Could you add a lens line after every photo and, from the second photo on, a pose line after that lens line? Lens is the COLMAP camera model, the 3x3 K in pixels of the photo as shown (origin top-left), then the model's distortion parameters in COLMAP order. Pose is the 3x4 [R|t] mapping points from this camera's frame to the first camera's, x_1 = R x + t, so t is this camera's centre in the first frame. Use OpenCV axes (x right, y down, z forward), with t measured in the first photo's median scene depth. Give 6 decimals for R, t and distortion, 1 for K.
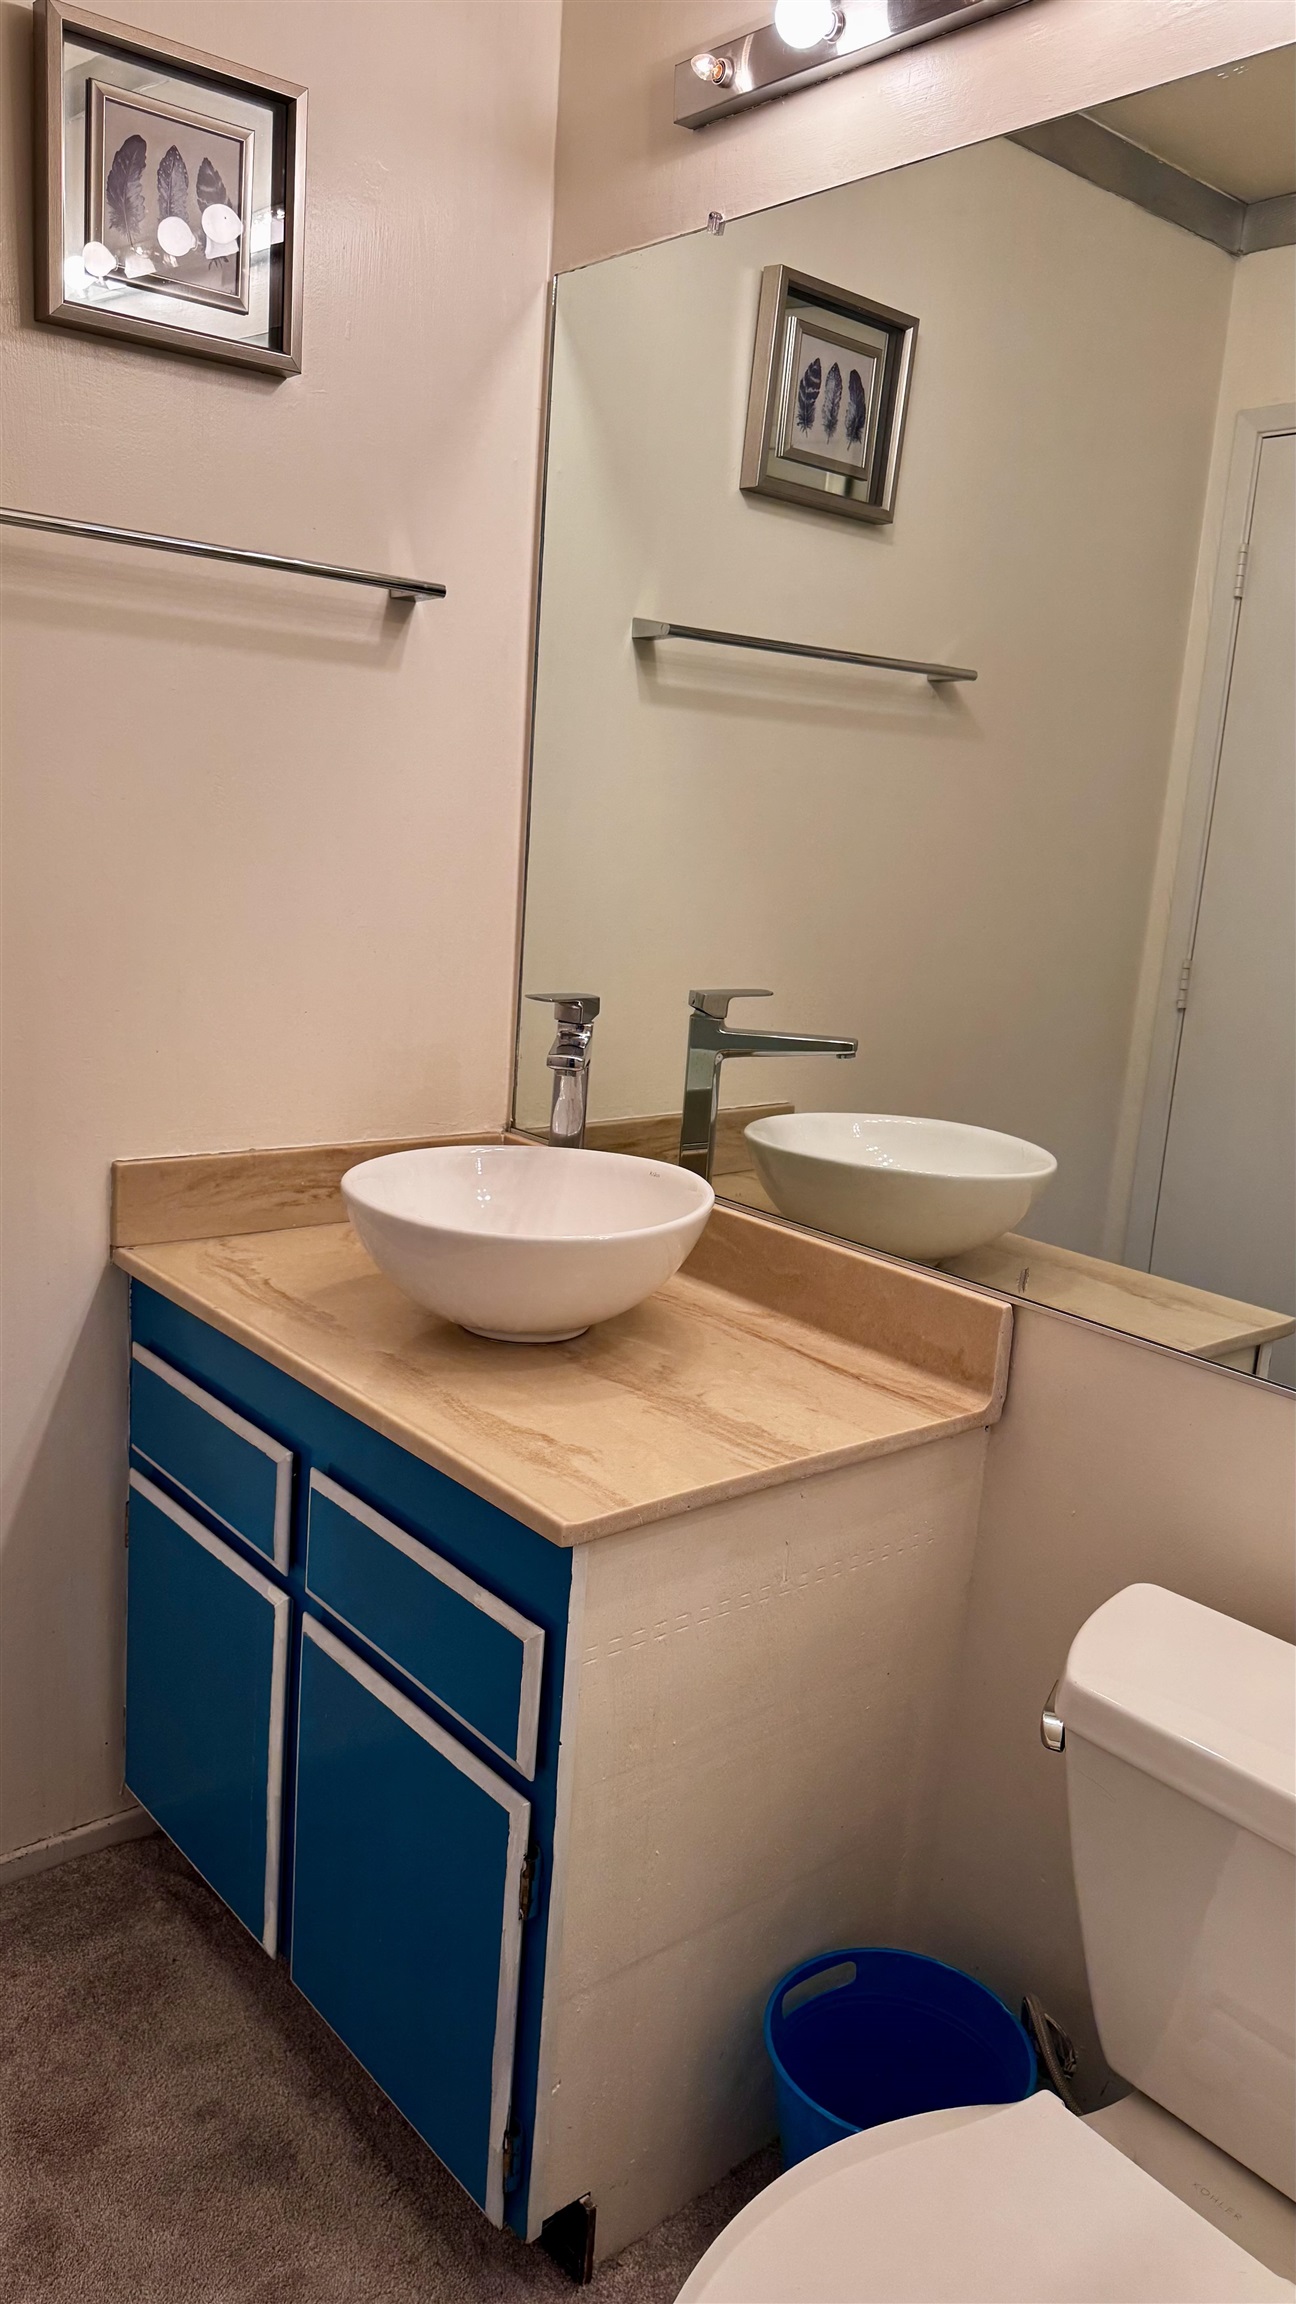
lens RADIAL K [[1612.8, 0, 644.8], [0, 1612.8, 1149.6], [0, 0, 1]] dist [0.075278, -0.075477]
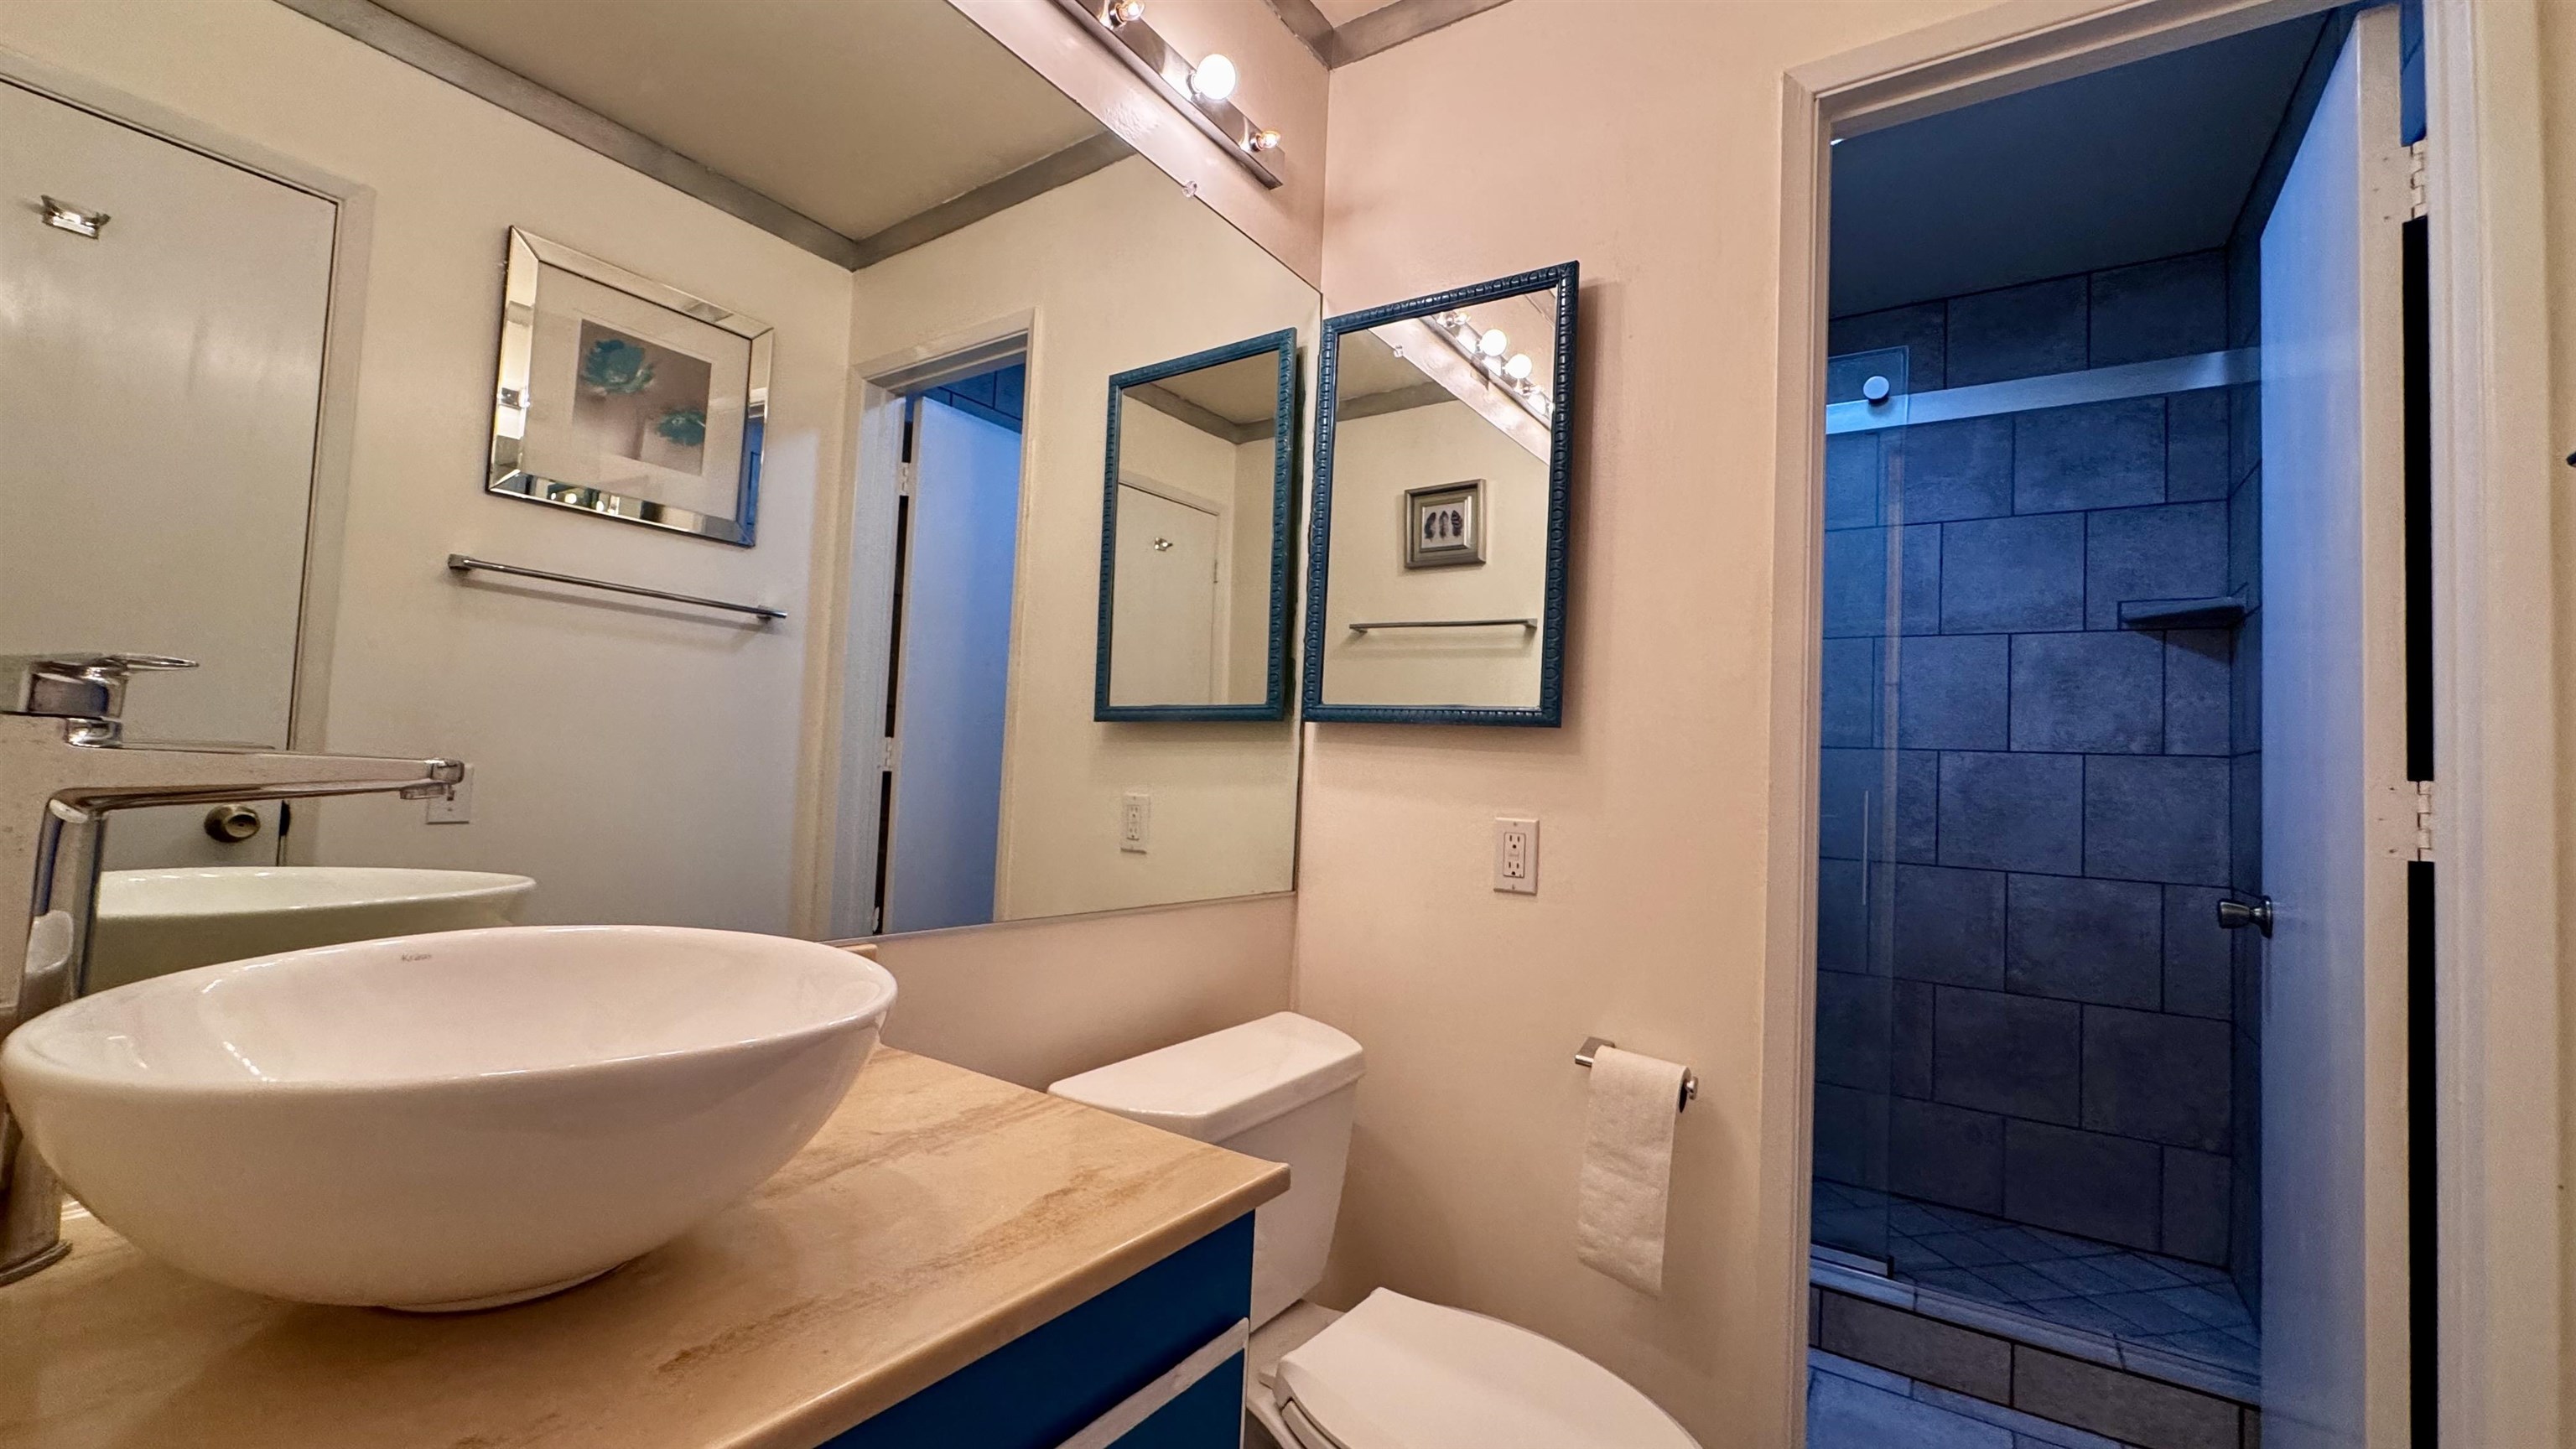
lens RADIAL K [[1042.5, 0, 1285.1], [0, 1042.5, 725.5], [0, 0, 1]] dist [-0.002367, -0.000896]
pose [[-0.266480, -0.038972, 0.963052, -0.556937], [0.131116, 0.988428, 0.076279, -0.071553], [-0.954881, 0.146599, -0.258286, 0.959416]]
